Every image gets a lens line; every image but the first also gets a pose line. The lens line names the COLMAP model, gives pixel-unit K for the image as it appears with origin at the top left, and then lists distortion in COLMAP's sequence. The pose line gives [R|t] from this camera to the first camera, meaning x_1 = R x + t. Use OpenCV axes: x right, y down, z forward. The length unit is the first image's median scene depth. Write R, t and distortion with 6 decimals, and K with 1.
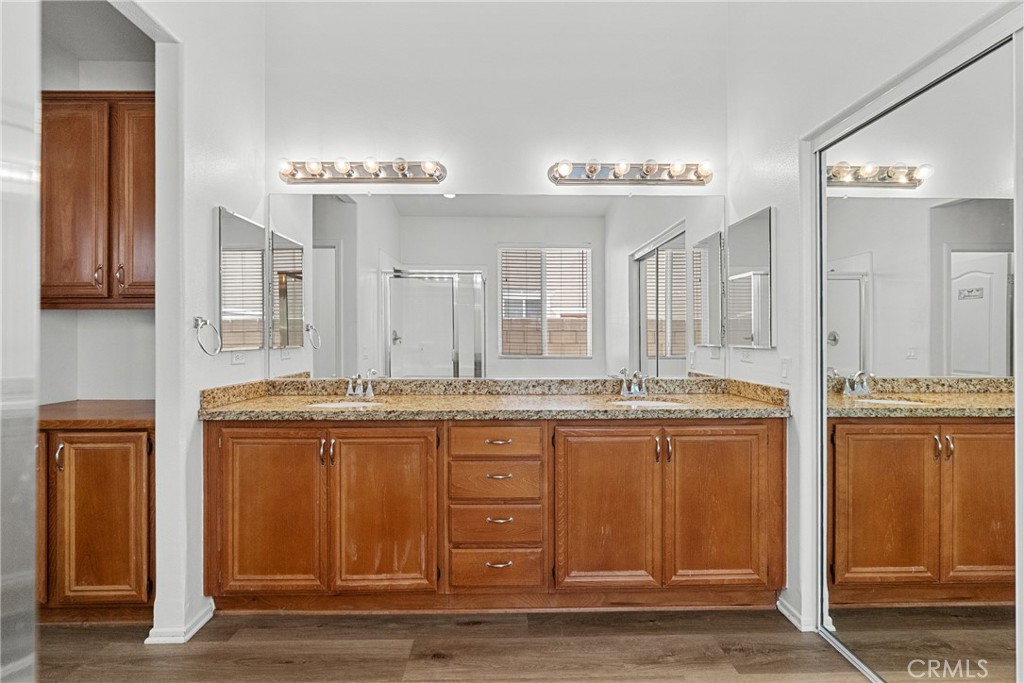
lens RADIAL K [[462.2, 0, 512.5], [0, 462.2, 337.8], [0, 0, 1]] dist [-0.013861, 0.004866]
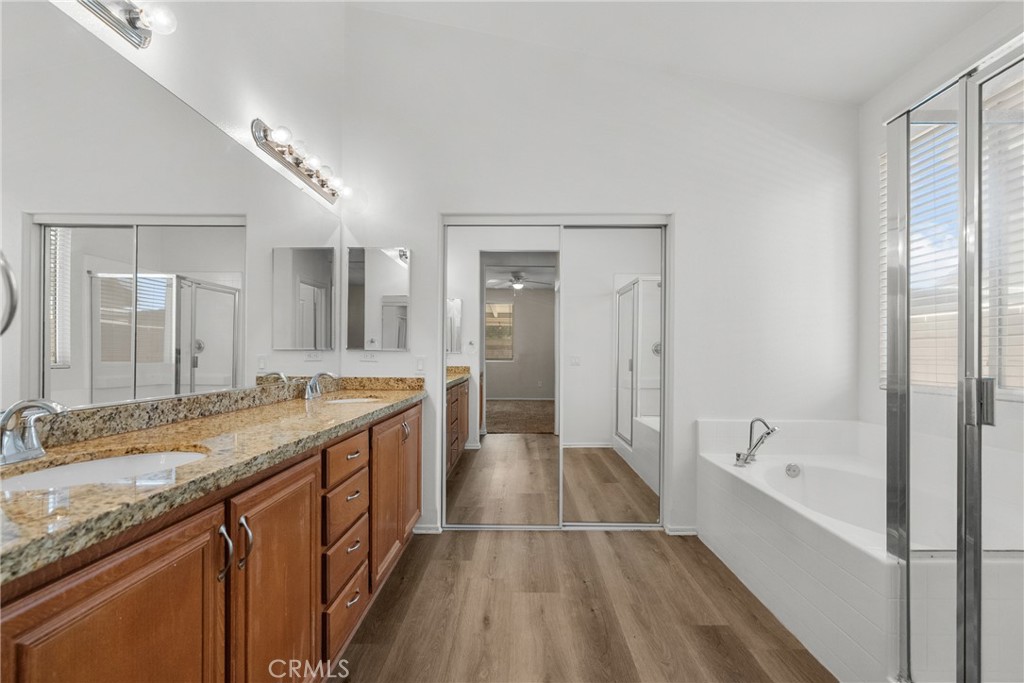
lens RADIAL K [[462.2, 0, 514.3], [0, 462.2, 348.6], [0, 0, 1]] dist [-0.013861, 0.004866]
pose [[0.040978, 0.014063, 0.999061, -0.802827], [-0.009104, 0.999865, -0.013701, 0.034123], [-0.999119, -0.008534, 0.041100, 0.612053]]
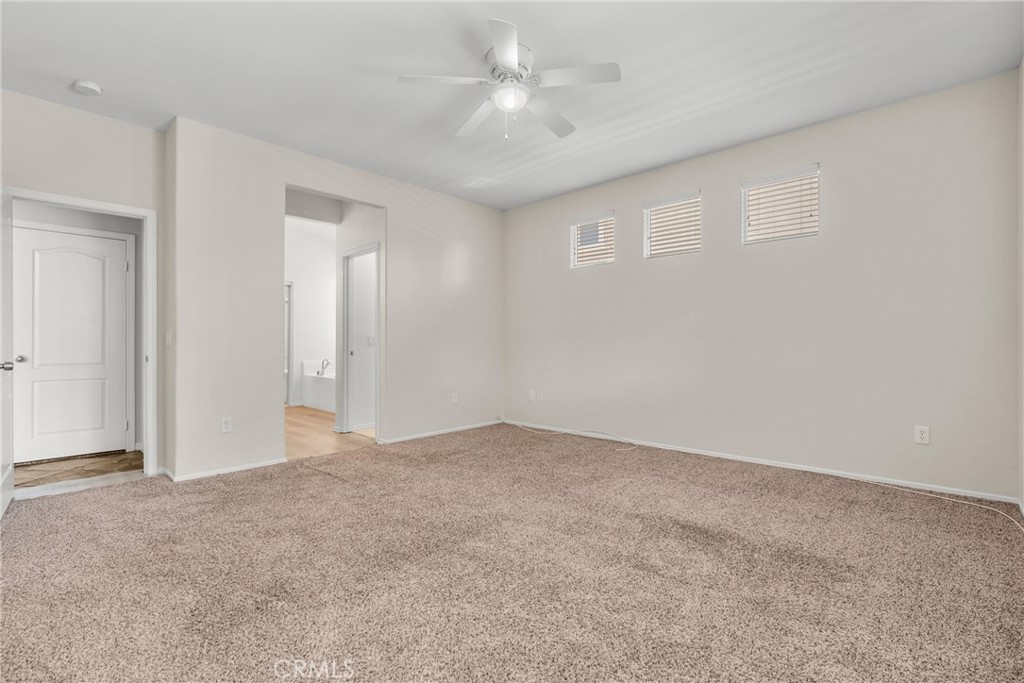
lens RADIAL K [[462.2, 0, 511.3], [0, 462.2, 340.6], [0, 0, 1]] dist [-0.013861, 0.004866]
pose [[-0.722092, 0.003816, 0.691786, -3.119280], [-0.003255, 0.999955, -0.008913, 0.087326], [-0.691789, -0.008688, -0.722047, 1.619052]]
